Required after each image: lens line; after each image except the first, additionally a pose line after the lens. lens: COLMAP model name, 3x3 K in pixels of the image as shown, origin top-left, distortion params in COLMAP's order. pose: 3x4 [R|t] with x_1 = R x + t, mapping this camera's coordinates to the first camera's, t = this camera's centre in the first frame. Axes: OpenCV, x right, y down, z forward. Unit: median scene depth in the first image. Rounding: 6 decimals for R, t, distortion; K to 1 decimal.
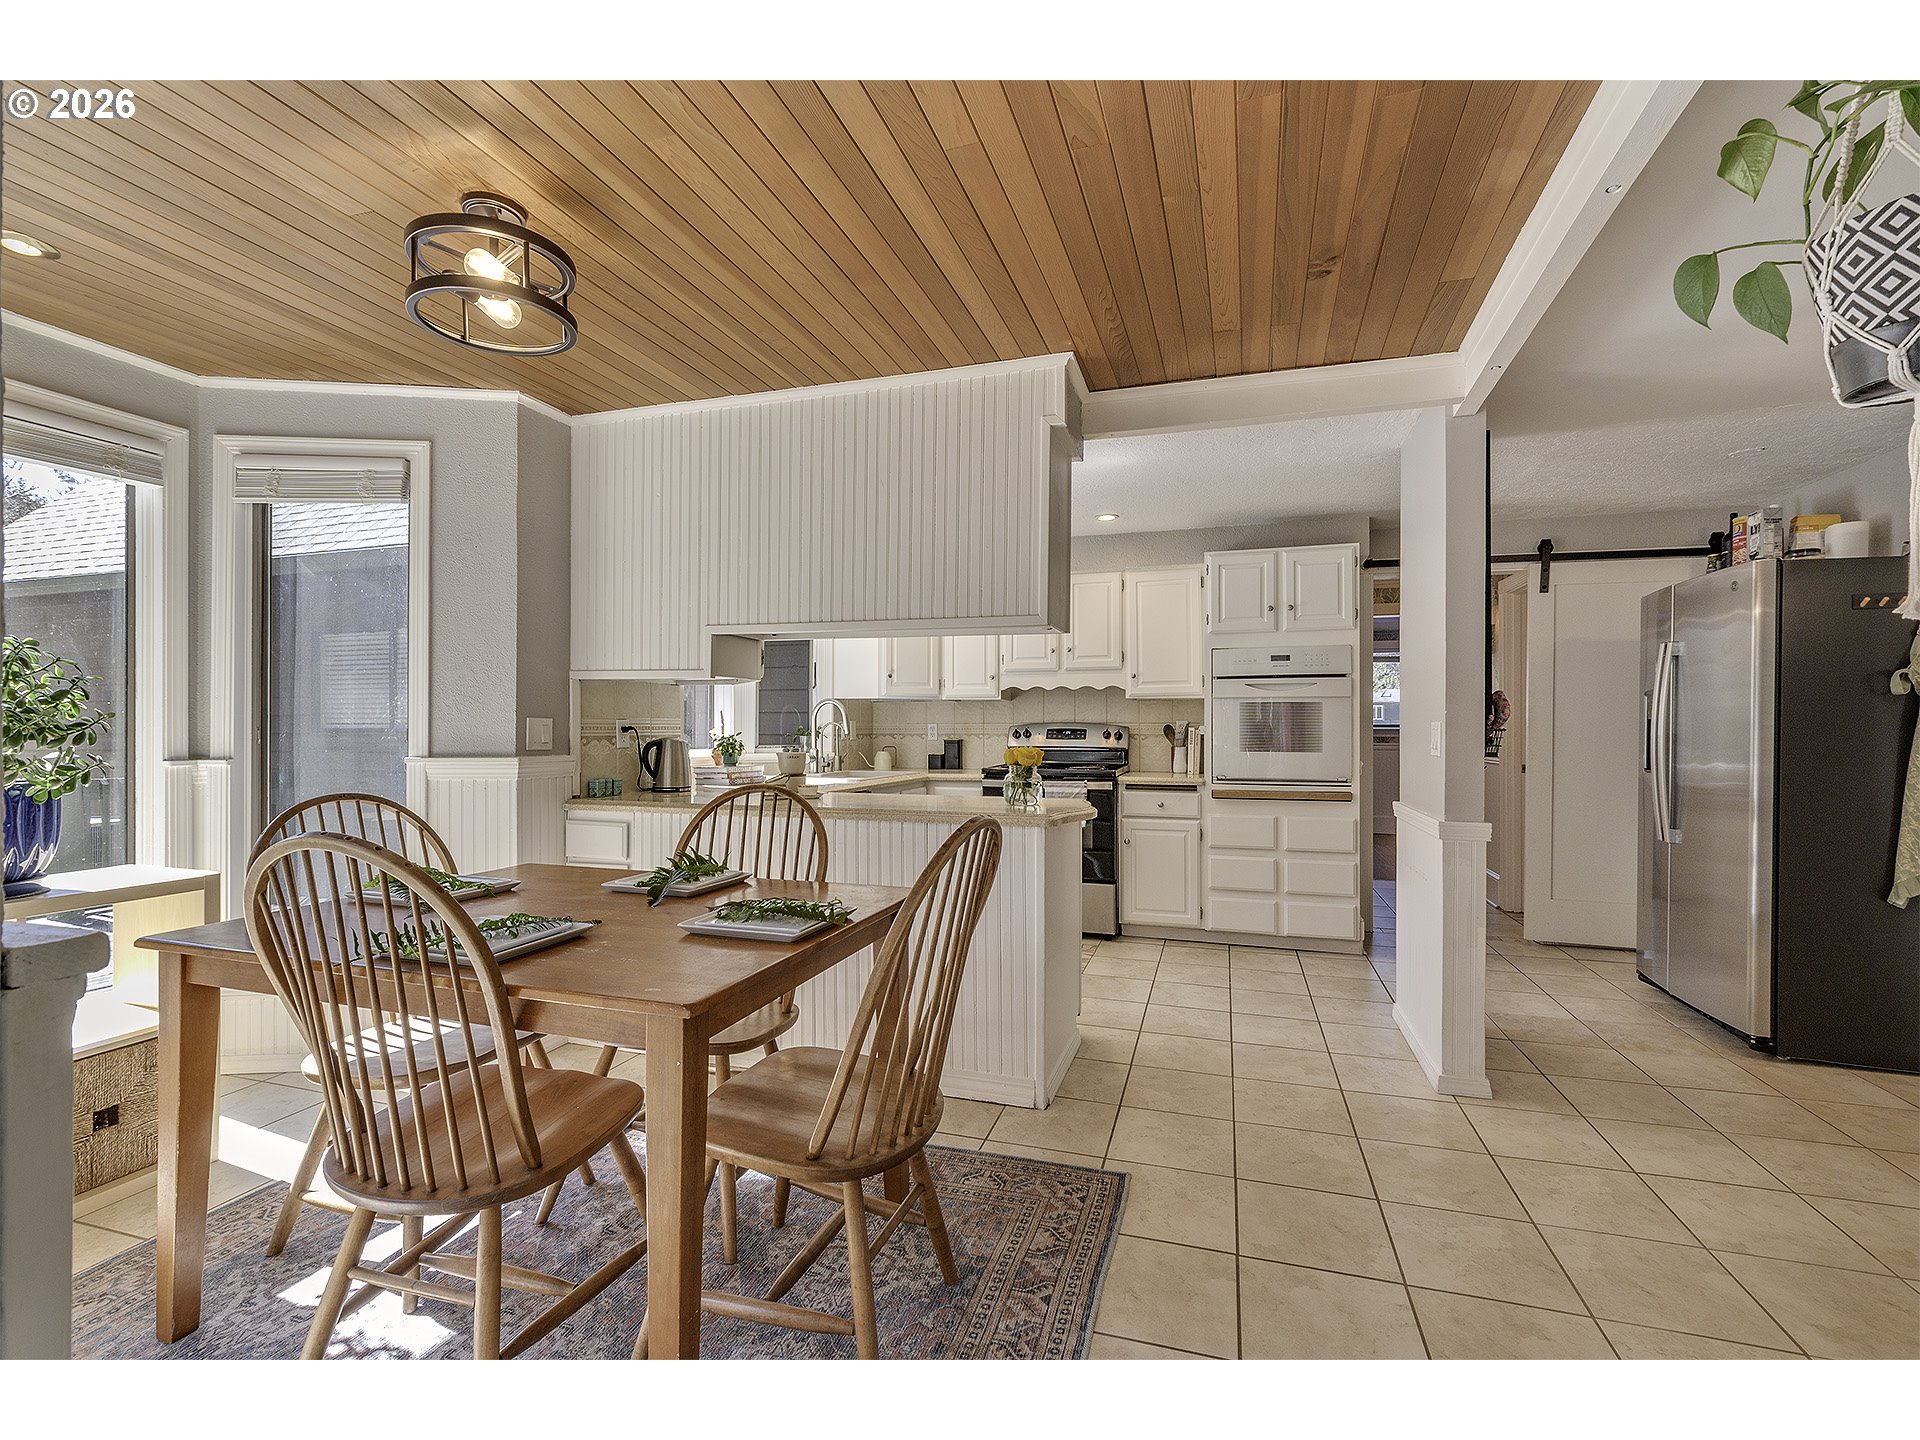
lens RADIAL K [[839.9, 0, 969.2], [0, 839.9, 726.8], [0, 0, 1]] dist [0.000783, 0.000120]
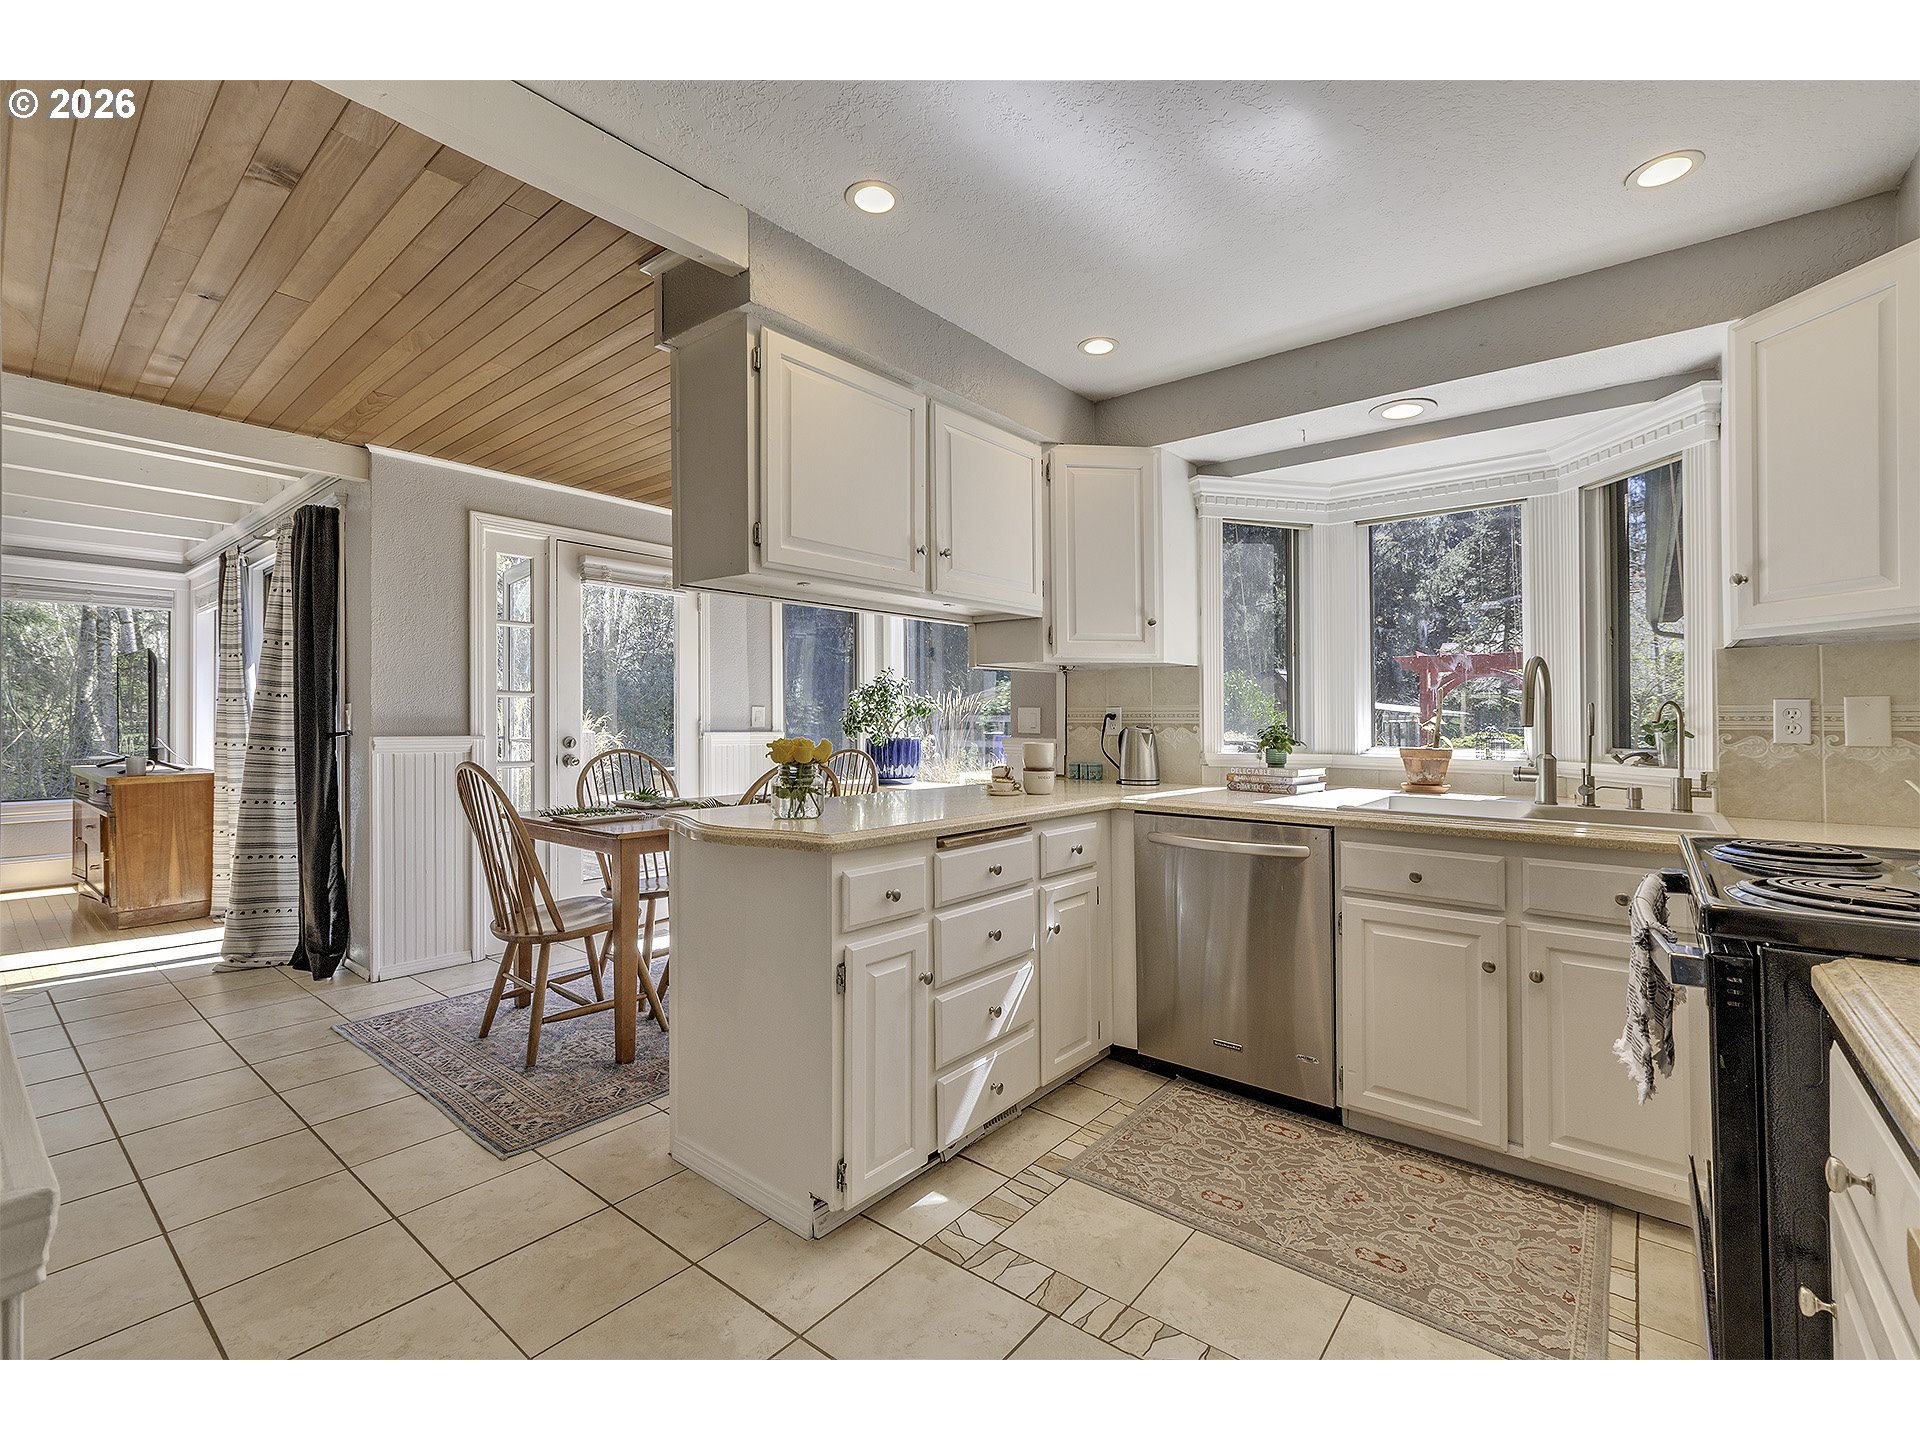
lens RADIAL K [[839.9, 0, 970.7], [0, 839.9, 714.0], [0, 0, 1]] dist [0.000783, 0.000120]
pose [[-0.362521, -0.009127, -0.931931, 0.400845], [-0.003335, 0.999958, -0.008496, 0.005586], [0.931970, 0.000028, -0.362537, 0.815560]]
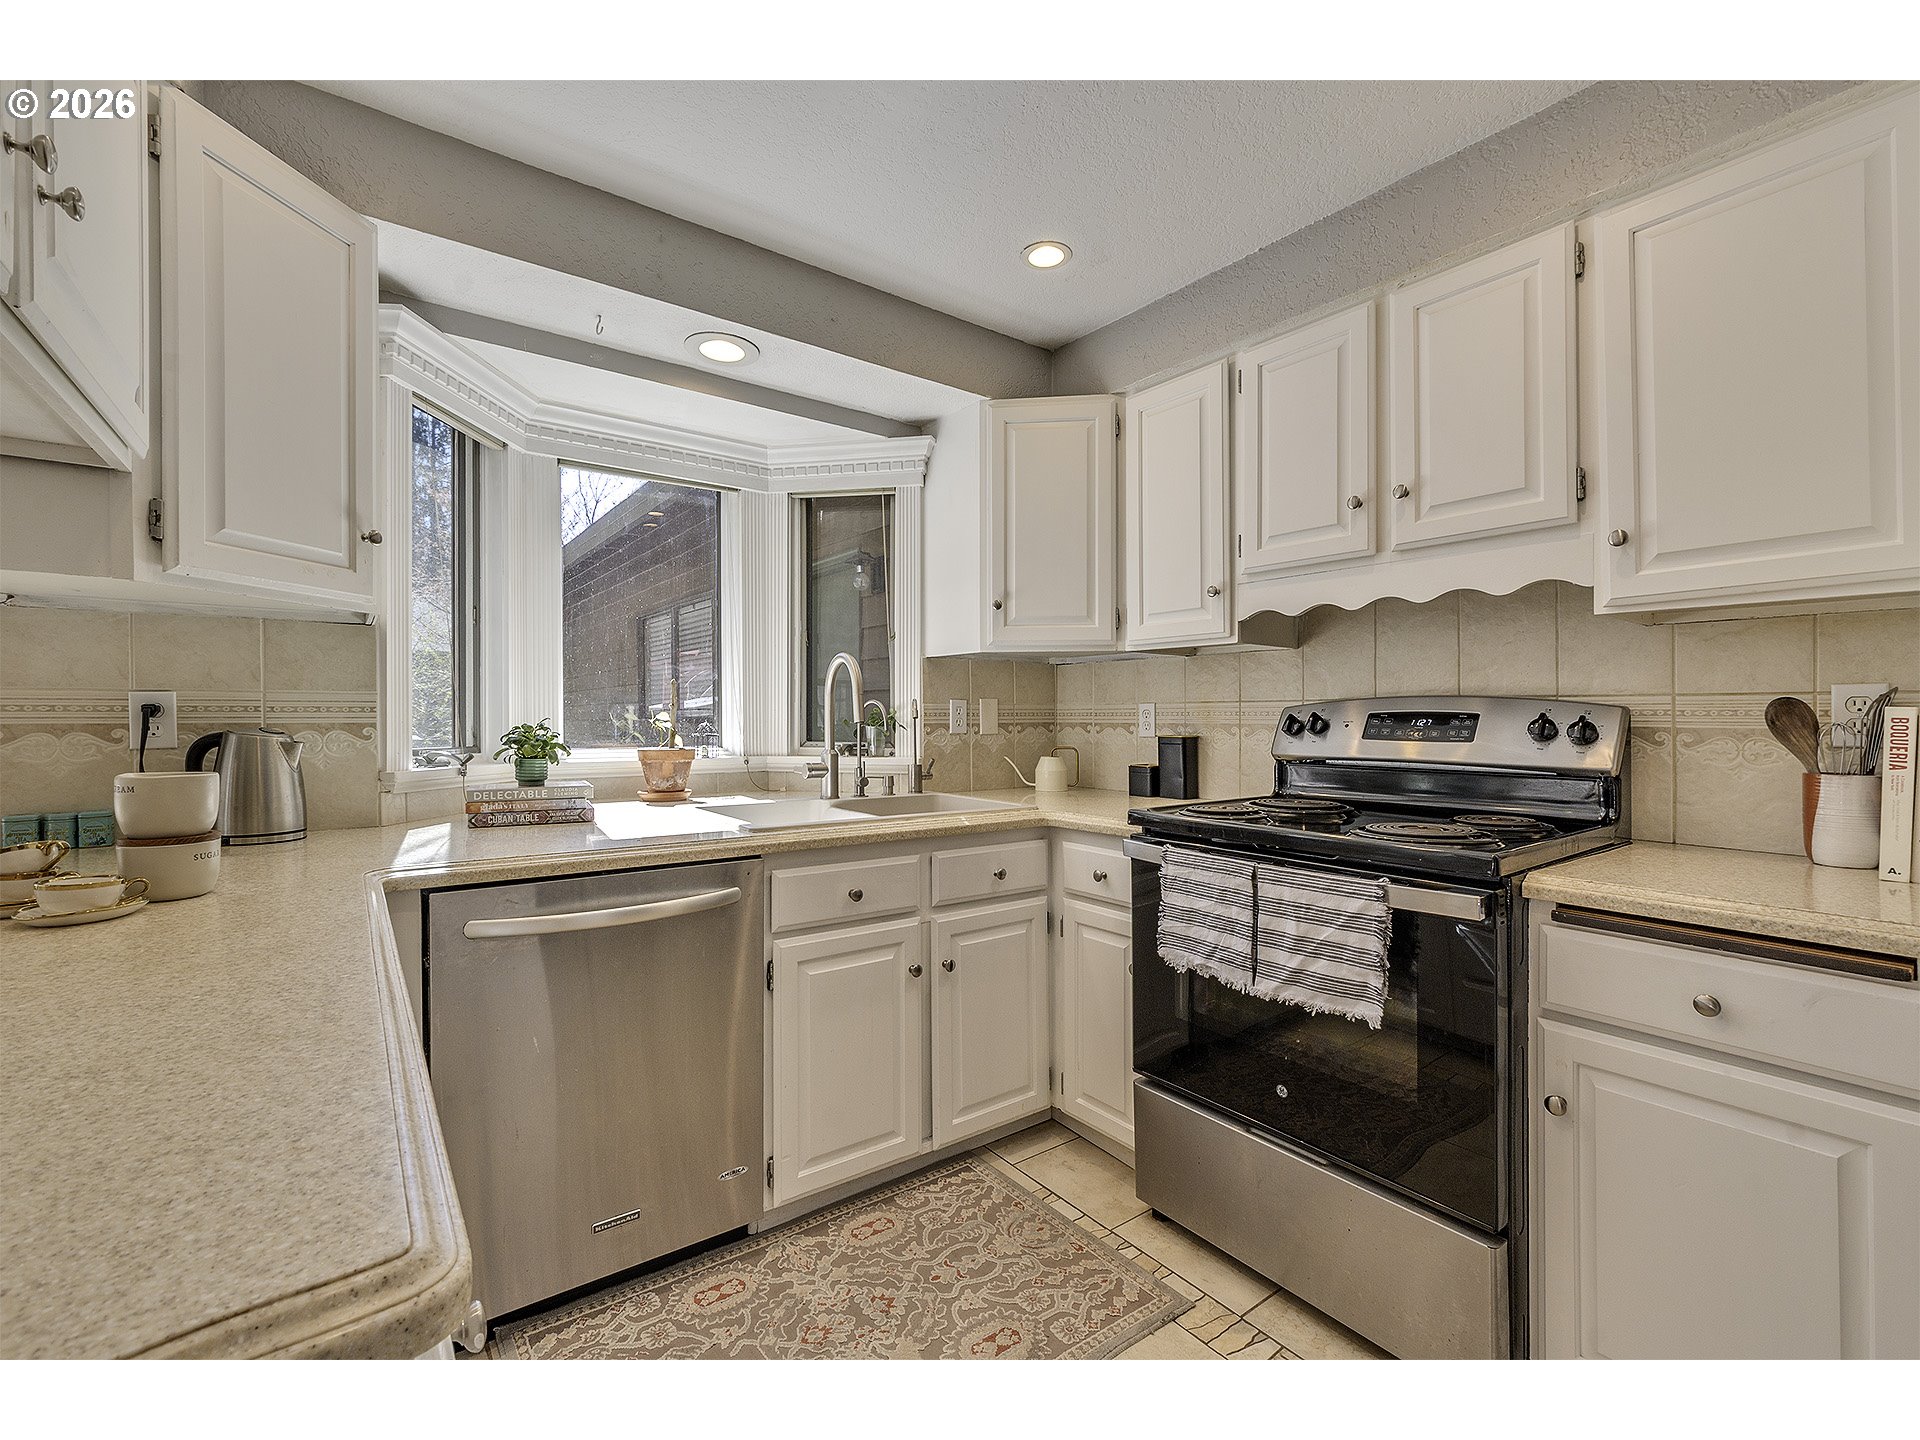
lens RADIAL K [[839.9, 0, 957.1], [0, 839.9, 708.7], [0, 0, 1]] dist [0.000783, 0.000120]
pose [[0.811285, -0.005635, -0.584624, 0.171669], [0.000511, 0.999960, -0.008928, 0.004058], [0.584651, 0.006944, 0.811255, 0.588191]]
